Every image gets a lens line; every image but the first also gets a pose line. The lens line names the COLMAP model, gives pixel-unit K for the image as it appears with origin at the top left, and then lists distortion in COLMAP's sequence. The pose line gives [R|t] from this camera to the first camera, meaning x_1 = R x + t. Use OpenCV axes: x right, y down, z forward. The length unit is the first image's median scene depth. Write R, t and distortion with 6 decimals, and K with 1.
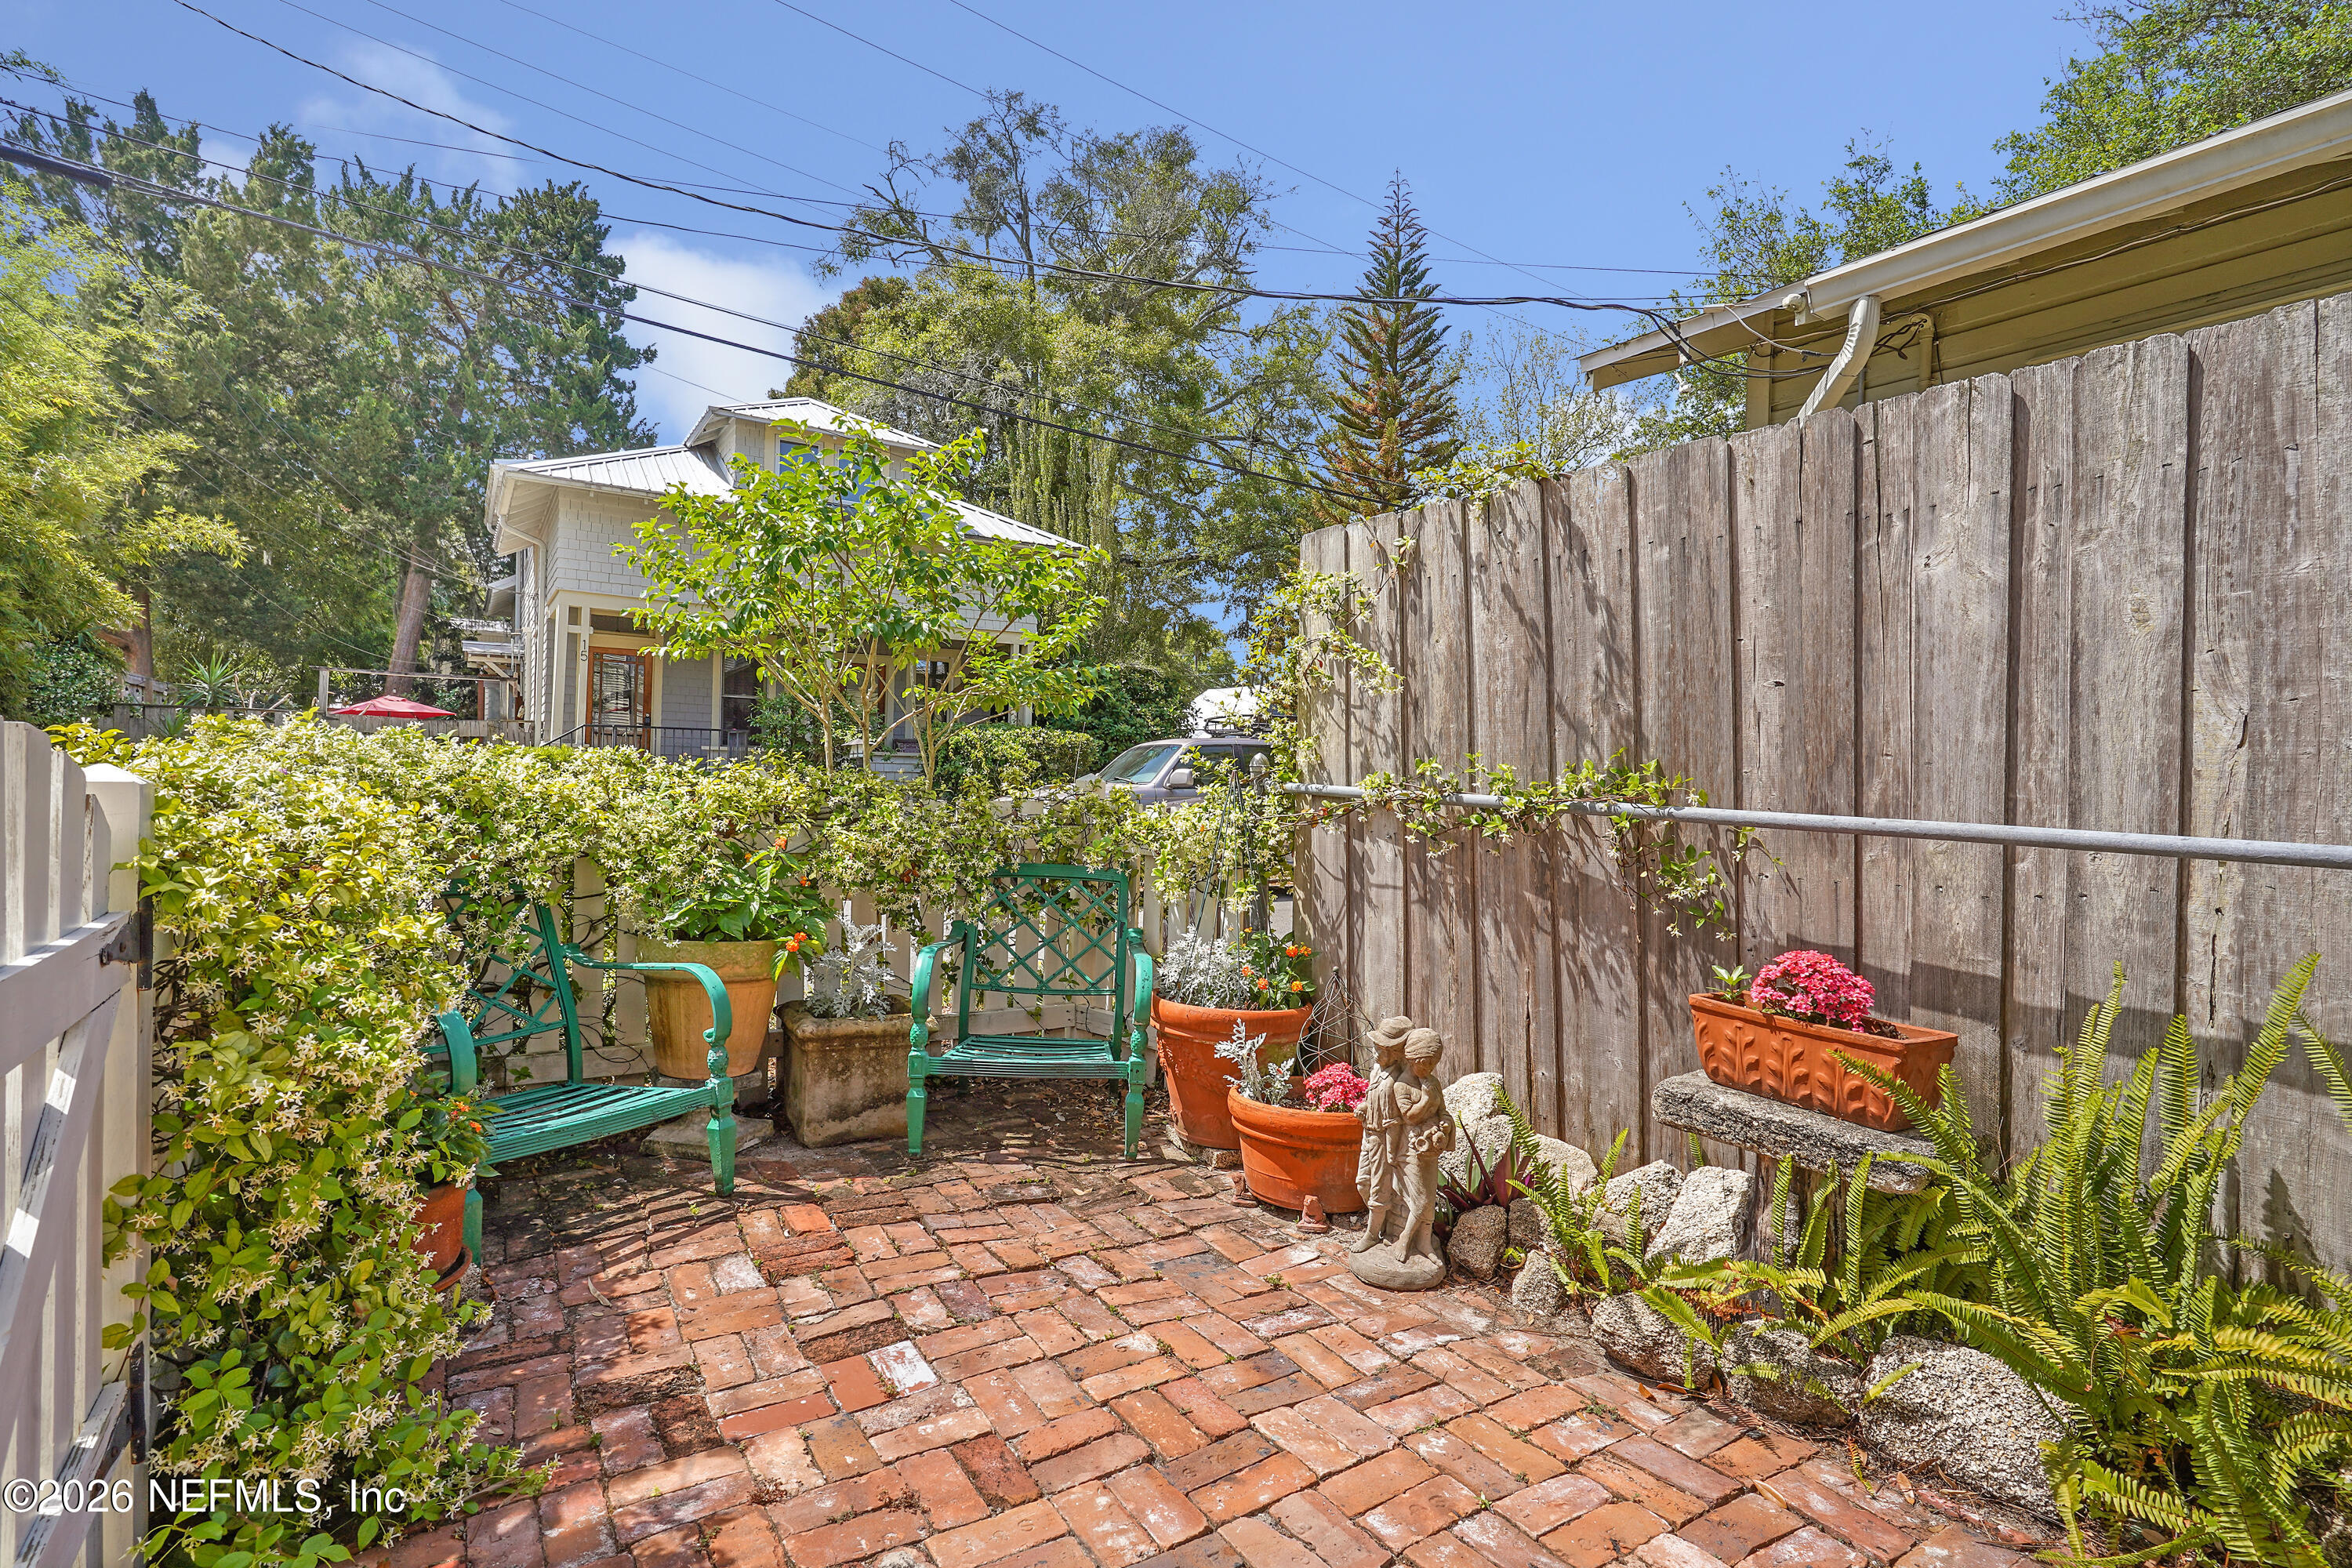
lens RADIAL K [[1142.5, 0, 1176.0], [0, 1142.5, 784.0], [0, 0, 1]] dist [0.000318, 0.000401]
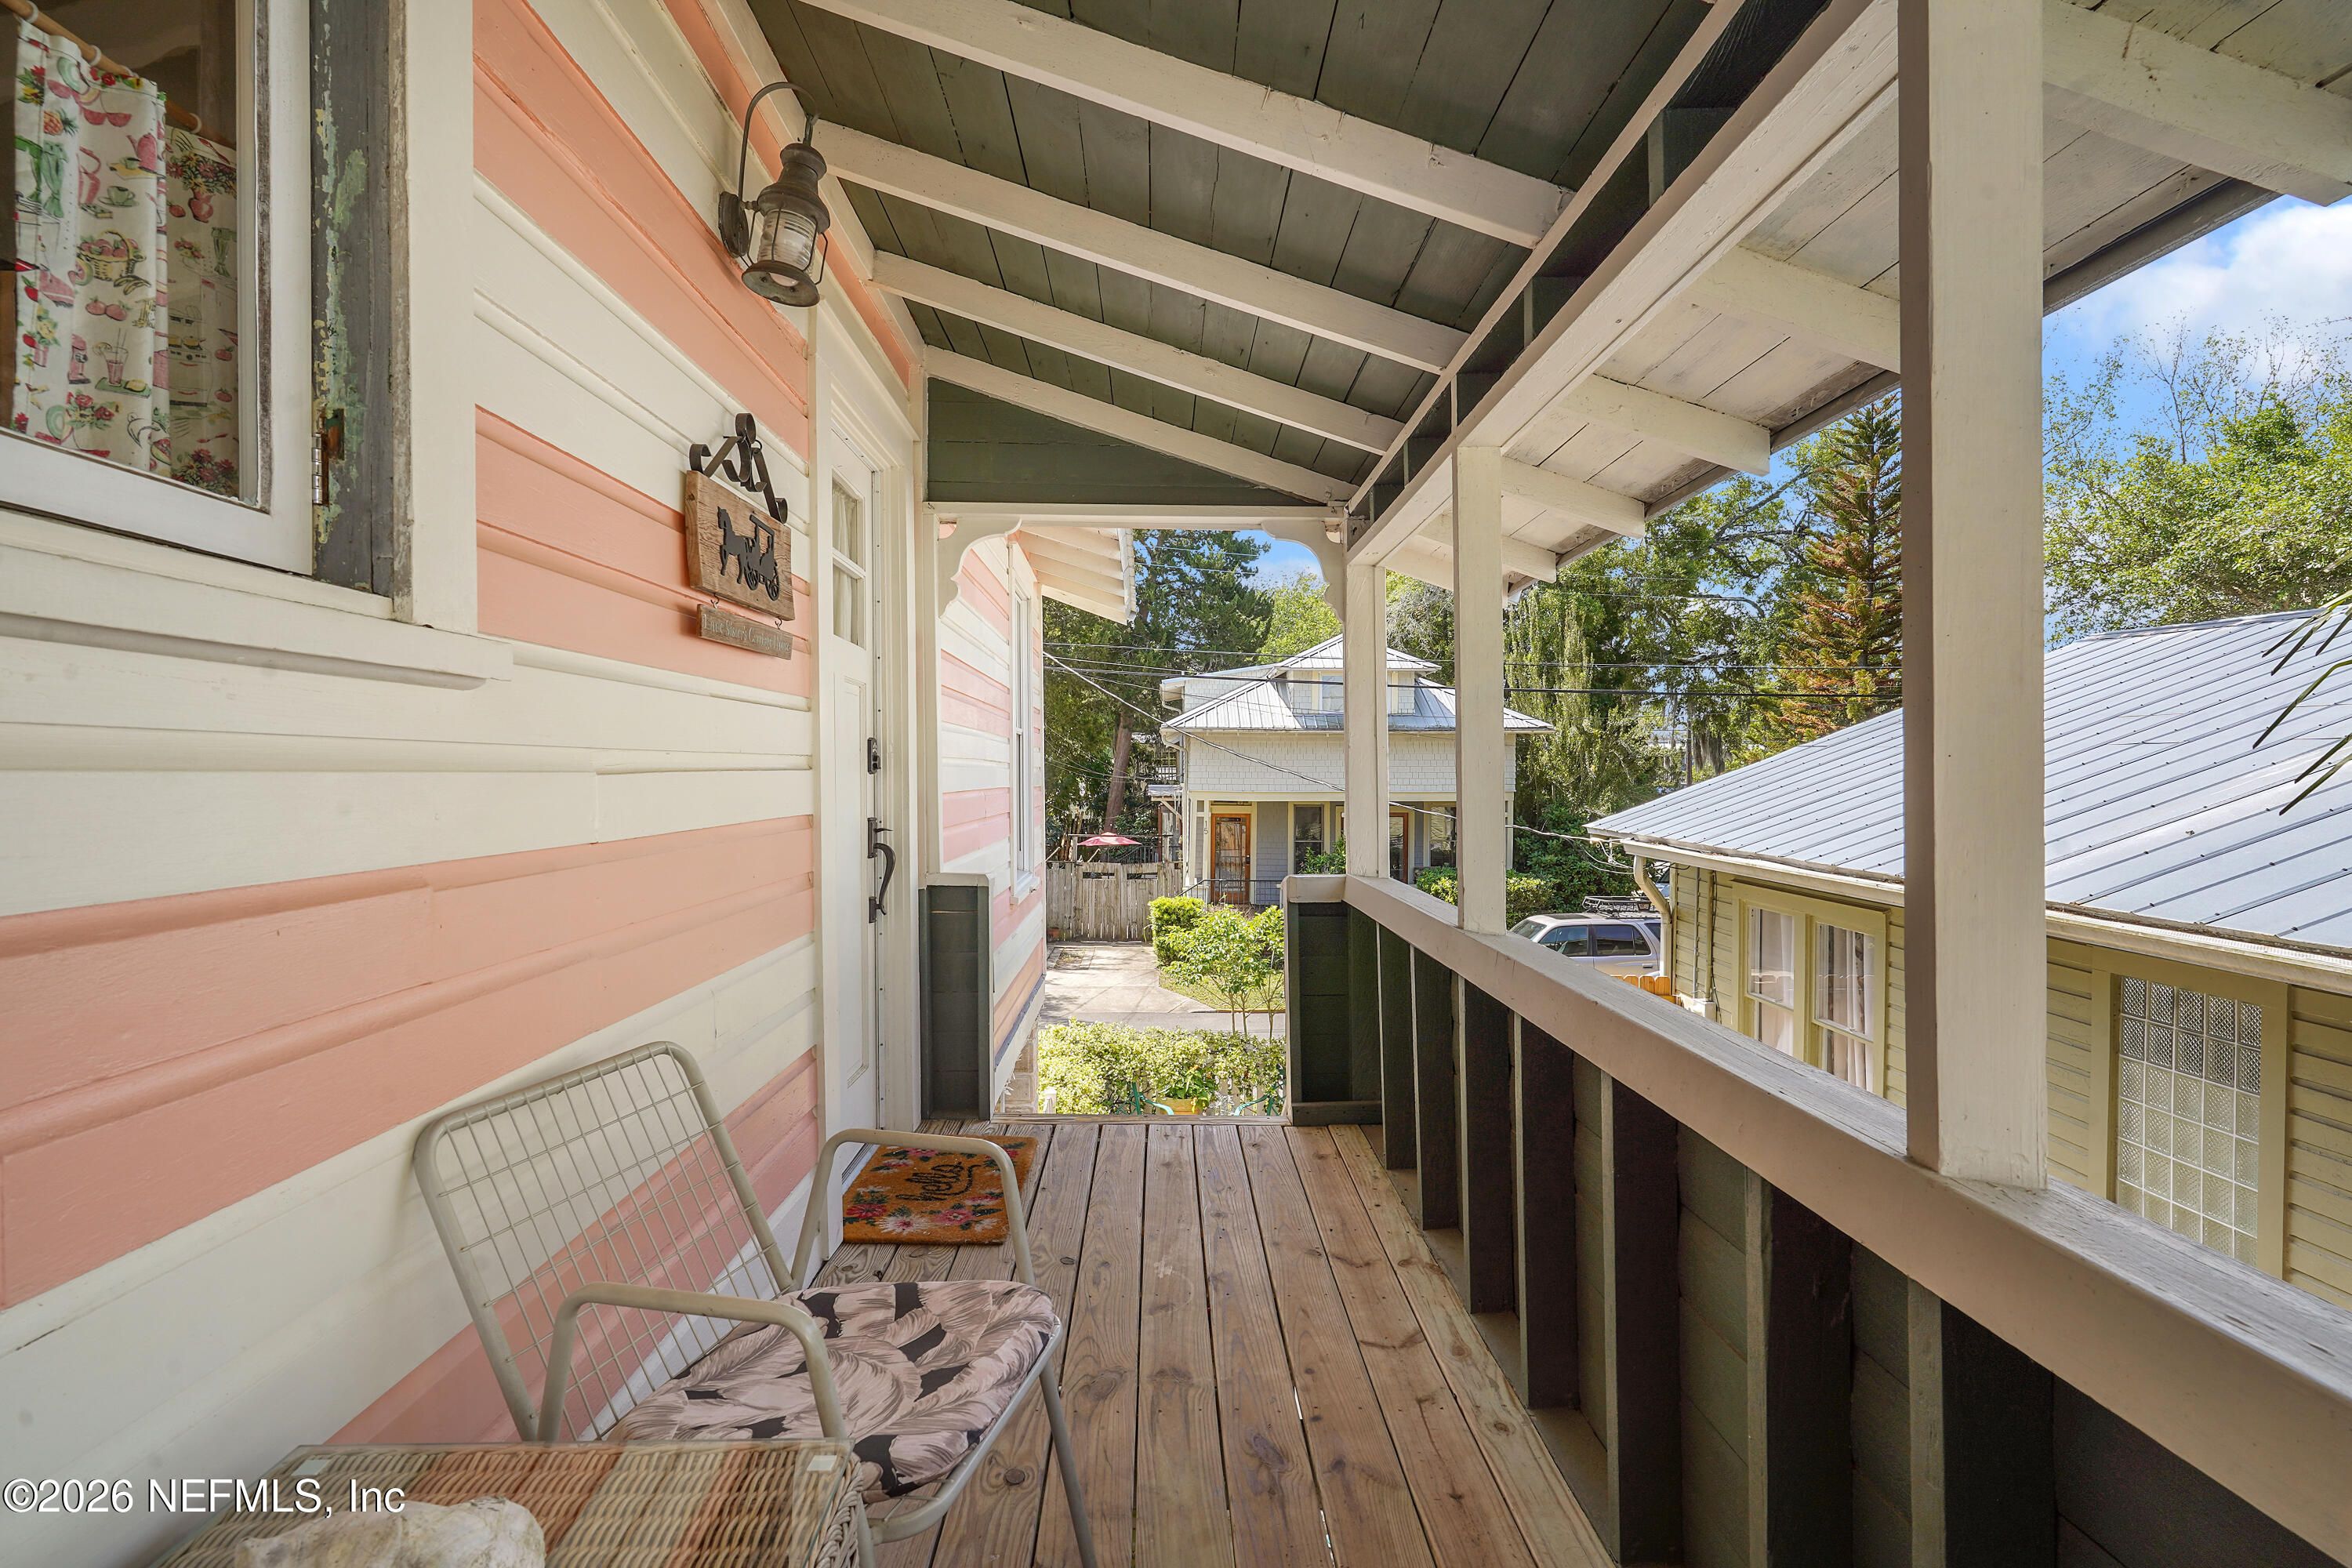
lens RADIAL K [[1142.5, 0, 1176.0], [0, 1142.5, 784.0], [0, 0, 1]] dist [0.000318, 0.000401]
pose [[0.851545, -0.020334, -0.523887, 0.284844], [0.013287, 0.999764, -0.017207, -0.151524], [0.524113, 0.007692, 0.851614, -0.383977]]
